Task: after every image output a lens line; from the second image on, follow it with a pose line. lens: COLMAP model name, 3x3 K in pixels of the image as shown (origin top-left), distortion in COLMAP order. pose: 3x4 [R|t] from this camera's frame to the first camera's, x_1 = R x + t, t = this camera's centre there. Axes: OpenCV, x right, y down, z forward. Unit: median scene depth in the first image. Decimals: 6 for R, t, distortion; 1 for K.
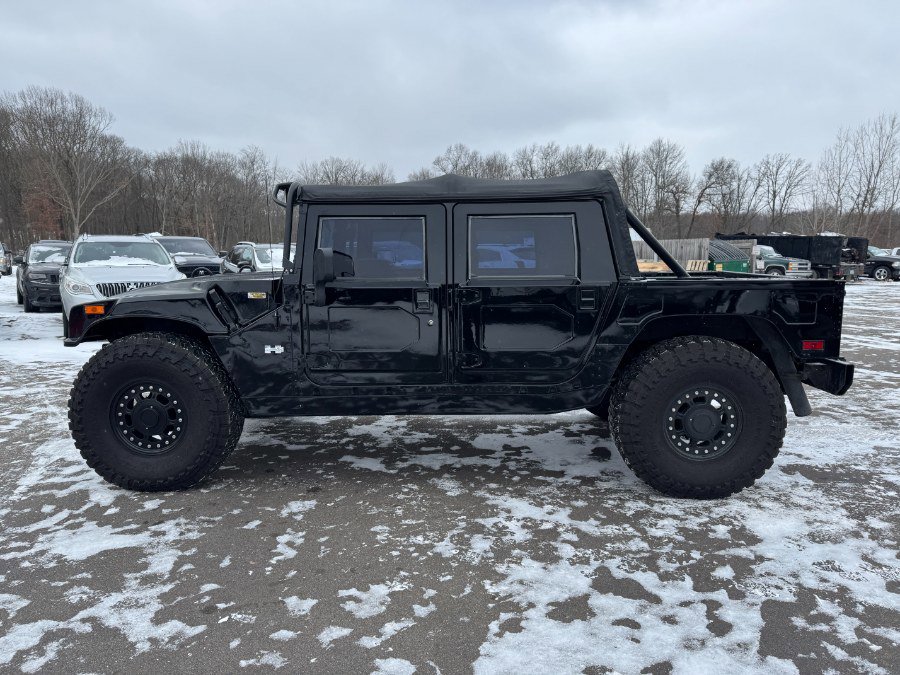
lens RADIAL K [[628.3, 0, 452.6], [0, 628.3, 339.7], [0, 0, 1]] dist [0.075614, -0.097464]
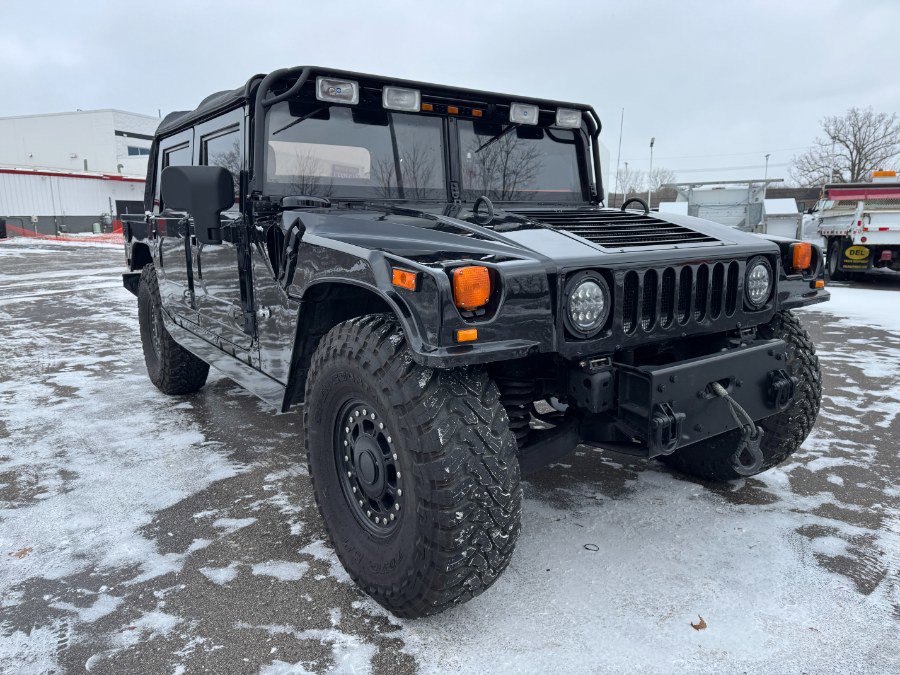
lens RADIAL K [[632.5, 0, 448.6], [0, 632.5, 337.0], [0, 0, 1]] dist [0.052297, -0.058819]
pose [[-0.592353, -0.149197, 0.791744, -0.942597], [0.114475, 0.957149, 0.266011, -0.196721], [-0.797505, 0.248208, -0.549890, 1.770351]]
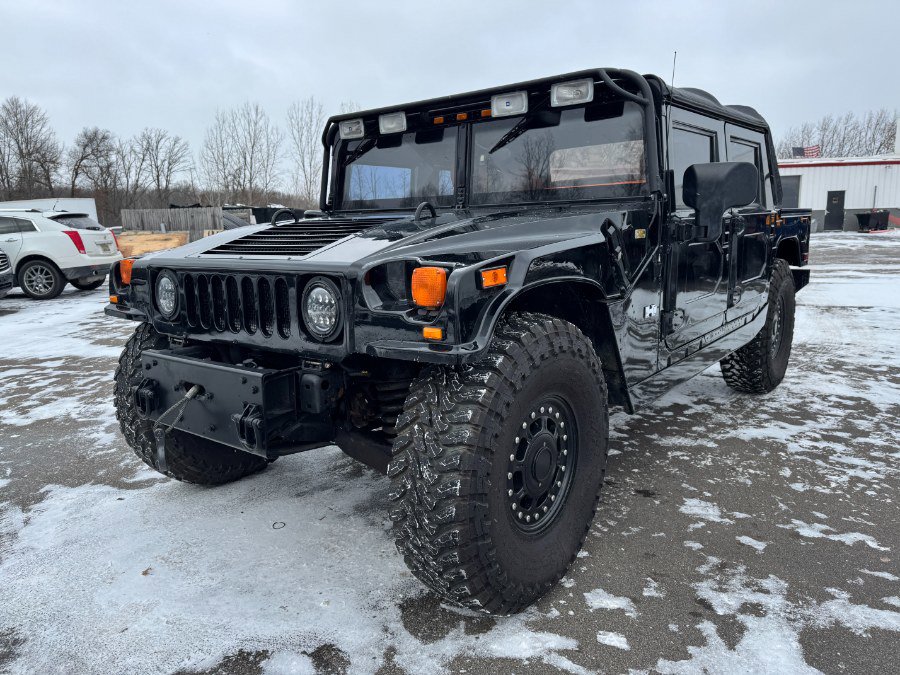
lens RADIAL K [[632.5, 0, 448.6], [0, 632.5, 337.0], [0, 0, 1]] dist [0.052297, -0.058819]
pose [[0.612675, -0.158265, 0.774326, -0.952513], [0.135101, 0.986297, 0.094692, -0.051585], [-0.778702, 0.046597, 0.625661, 0.722984]]
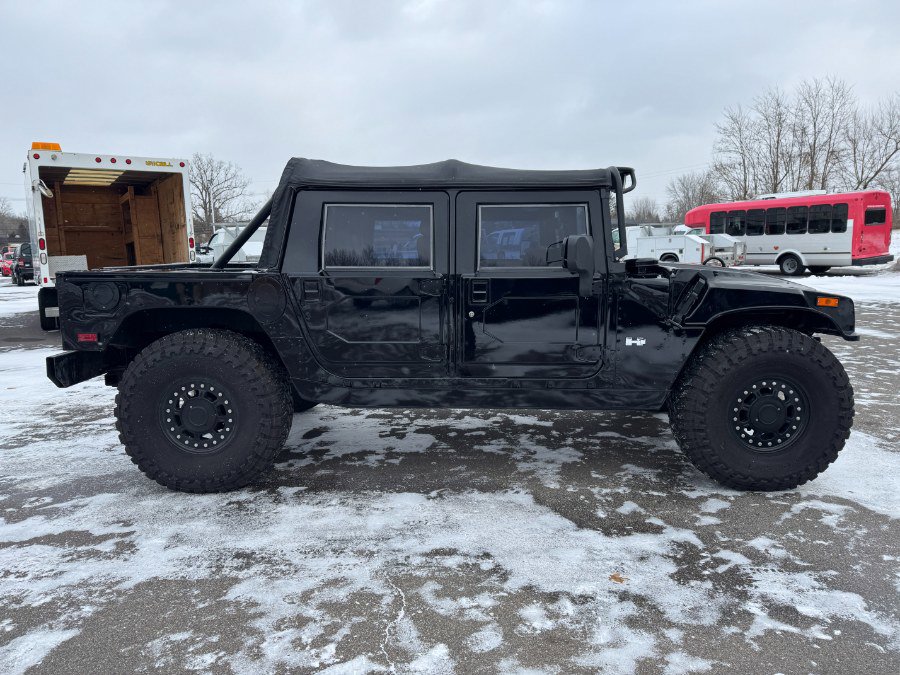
lens RADIAL K [[623.9, 0, 446.9], [0, 623.9, 338.4], [0, 0, 1]] dist [0.052705, -0.056464]
pose [[-0.999991, 0.003913, 0.001817, 0.013547], [0.004268, 0.959051, 0.283203, -0.333962], [-0.000634, 0.283208, -0.959058, 2.441211]]
